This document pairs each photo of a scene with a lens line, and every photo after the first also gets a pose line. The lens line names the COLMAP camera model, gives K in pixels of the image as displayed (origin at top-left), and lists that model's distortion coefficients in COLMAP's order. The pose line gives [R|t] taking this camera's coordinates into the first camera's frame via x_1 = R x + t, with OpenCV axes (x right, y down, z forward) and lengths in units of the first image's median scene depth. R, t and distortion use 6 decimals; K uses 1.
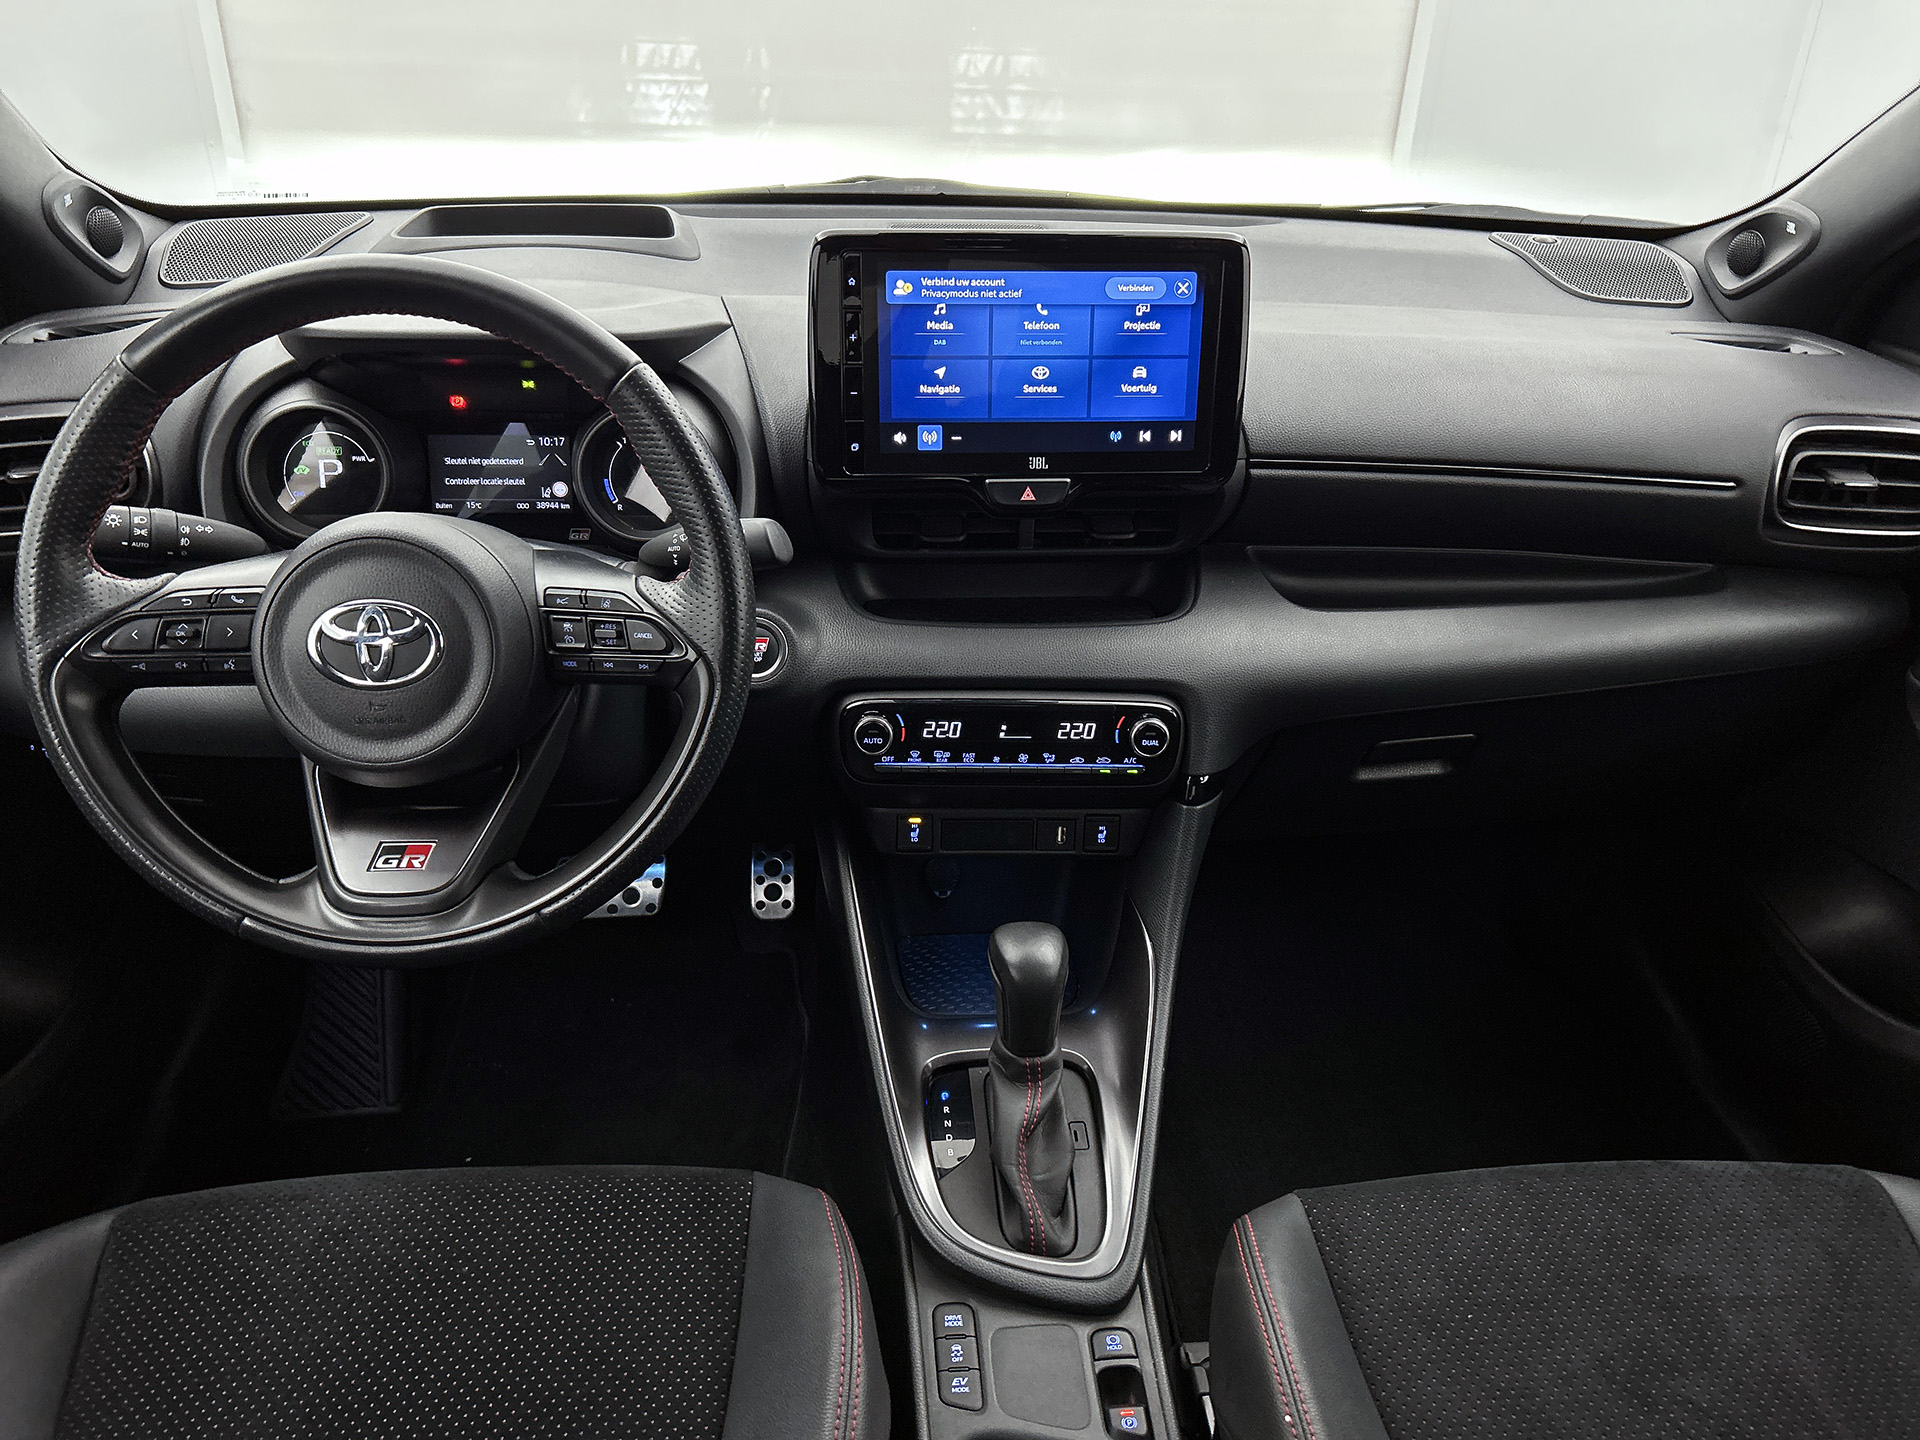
lens RADIAL K [[1477.2, 0, 966.0], [0, 1477.2, 737.9], [0, 0, 1]] dist [0.040833, -0.040816]
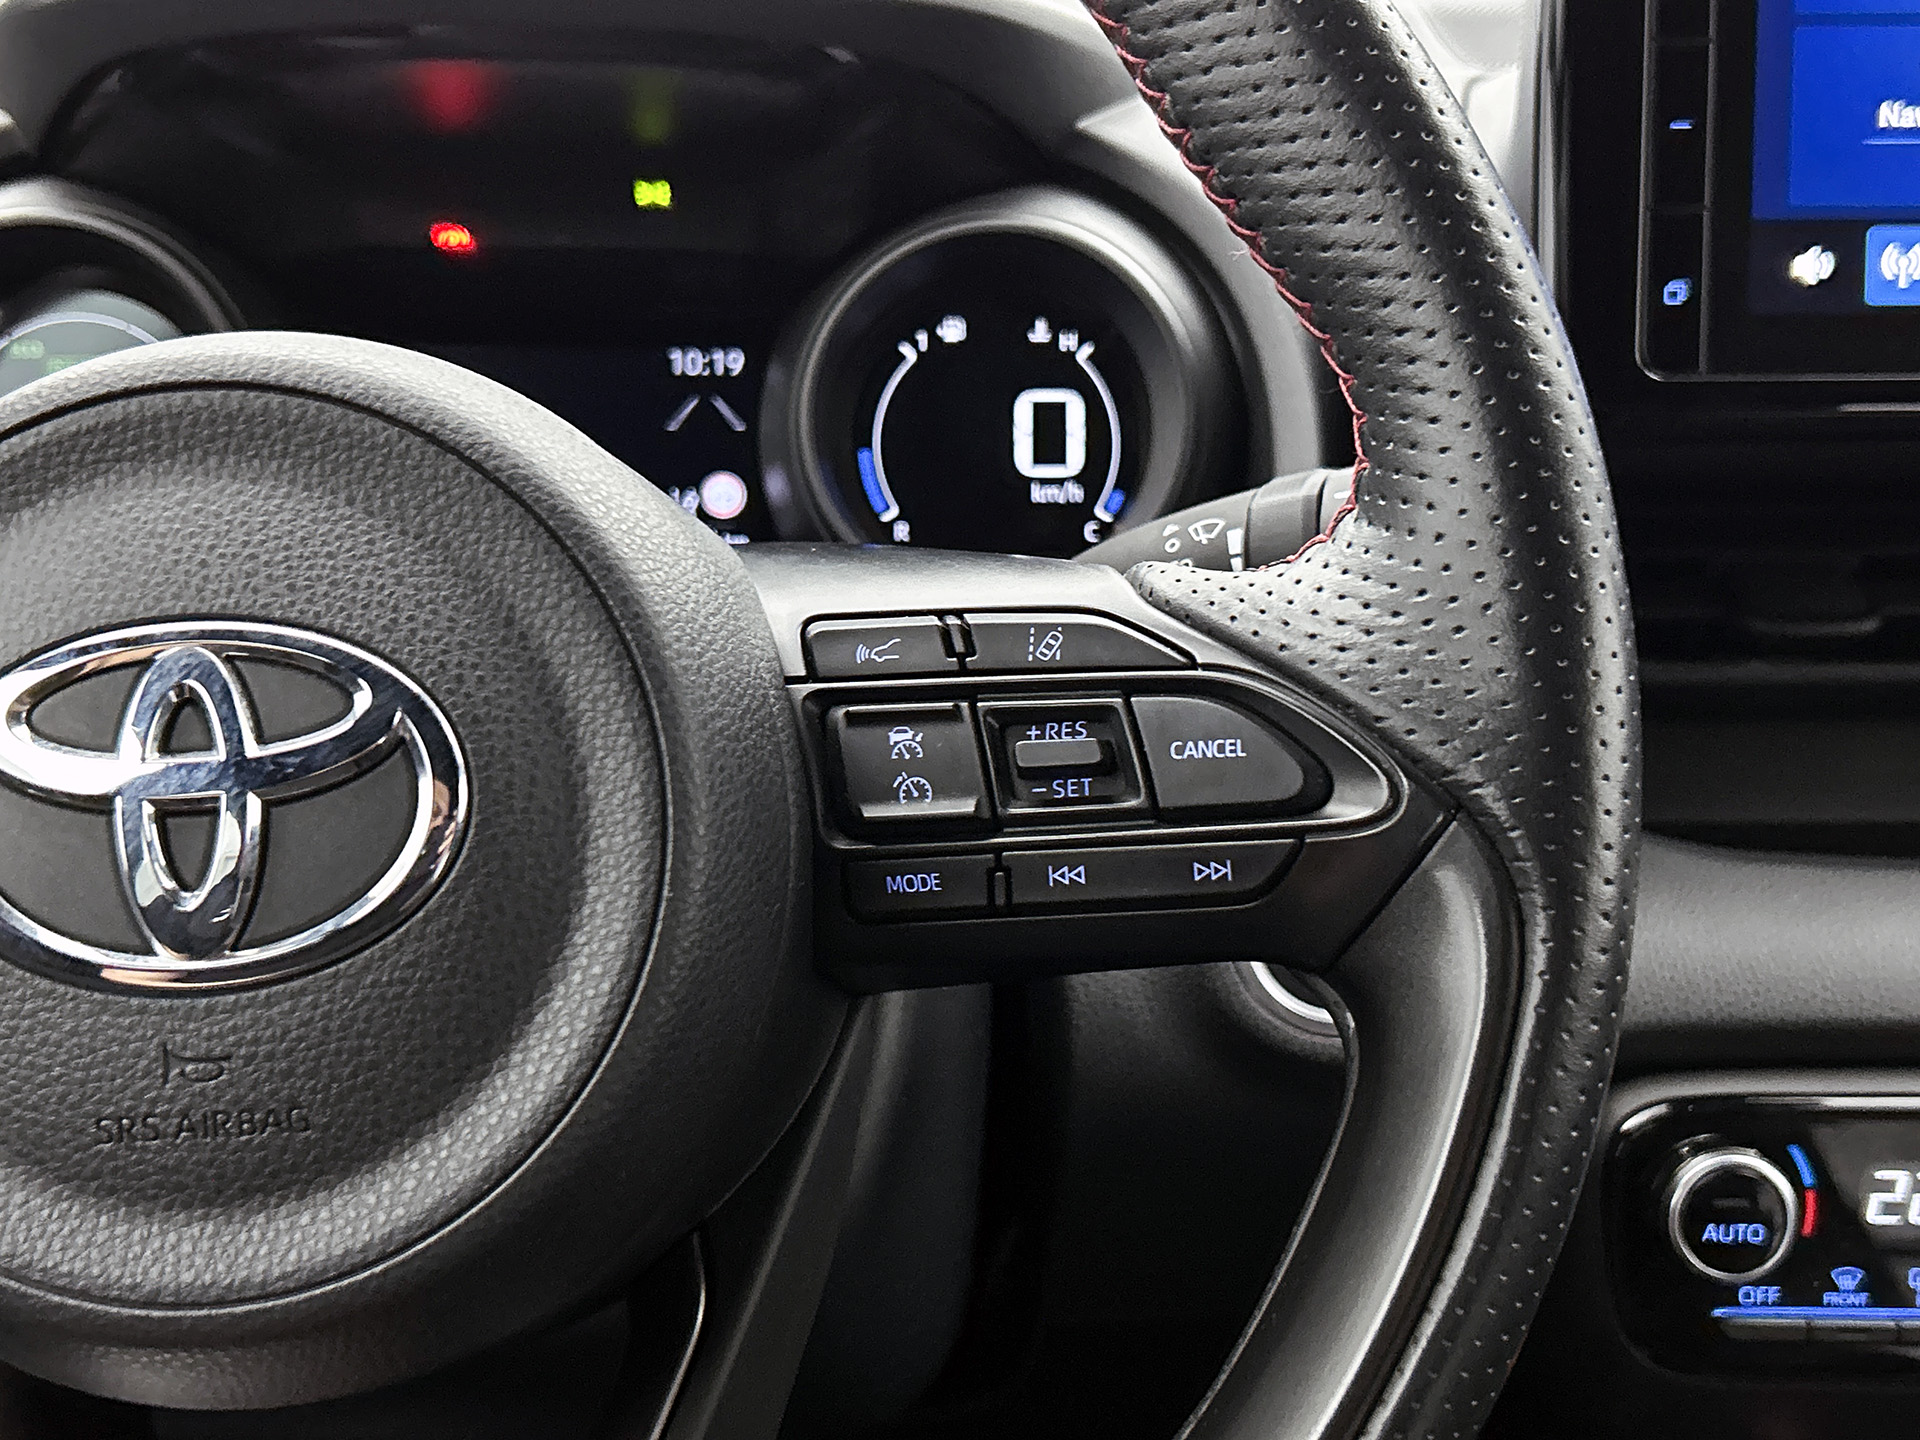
lens RADIAL K [[2334.3, 0, 962.9], [0, 2334.3, 708.1], [0, 0, 1]] dist [0.061888, 0.000000]
pose [[0.998832, -0.011105, -0.047018, -0.203260], [0.000226, 0.974285, -0.225317, 0.006309], [0.048311, 0.225044, 0.973150, 0.505373]]
